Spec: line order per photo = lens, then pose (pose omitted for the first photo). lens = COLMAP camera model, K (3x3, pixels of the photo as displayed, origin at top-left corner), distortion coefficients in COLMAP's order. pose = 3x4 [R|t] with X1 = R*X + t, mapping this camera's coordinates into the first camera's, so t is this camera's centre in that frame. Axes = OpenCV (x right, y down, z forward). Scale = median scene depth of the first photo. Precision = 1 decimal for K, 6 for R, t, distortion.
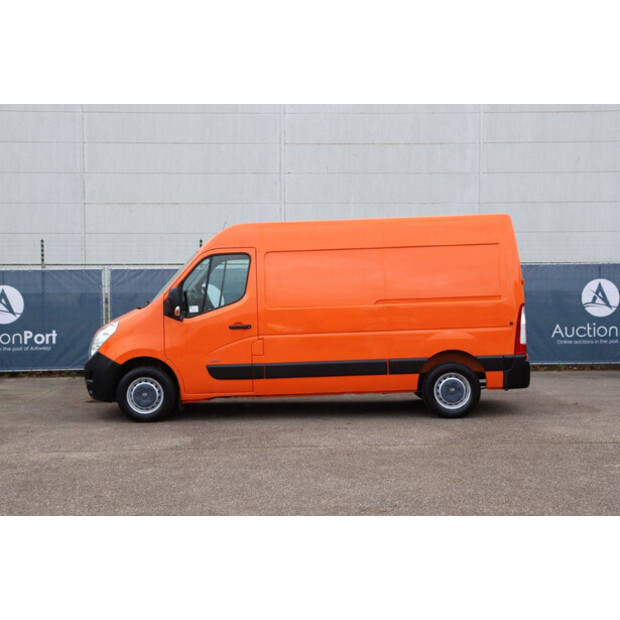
lens RADIAL K [[876.9, 0, 310.0], [0, 876.9, 310.0], [0, 0, 1]] dist [0.079946, -0.001253]
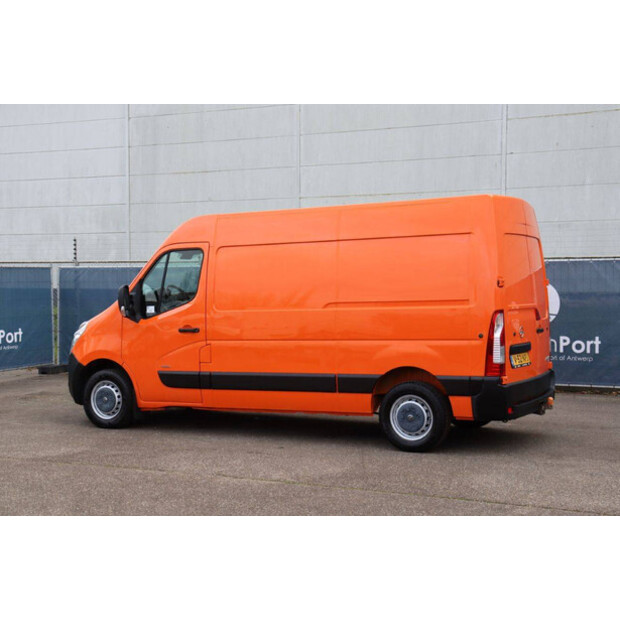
lens RADIAL K [[936.2, 0, 310.0], [0, 936.2, 310.0], [0, 0, 1]] dist [0.096997, 0.079081]
pose [[0.892628, 0.019155, -0.450386, 0.463019], [-0.018763, 0.999810, 0.005335, -0.008998], [0.450403, 0.003688, 0.892818, 0.193271]]
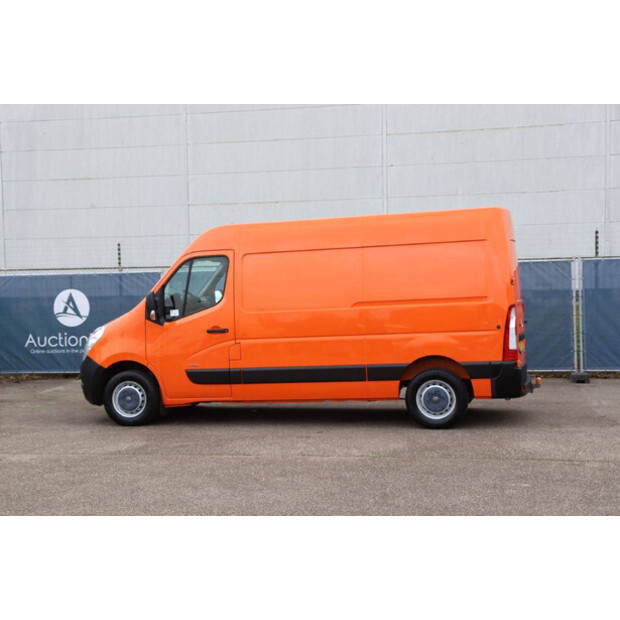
lens RADIAL K [[936.2, 0, 310.0], [0, 936.2, 310.0], [0, 0, 1]] dist [0.096997, 0.079081]
pose [[0.972628, -0.005914, -0.232293, 0.263272], [0.005975, 0.999982, -0.000441, -0.002898], [0.232292, -0.000959, 0.972646, 0.003759]]
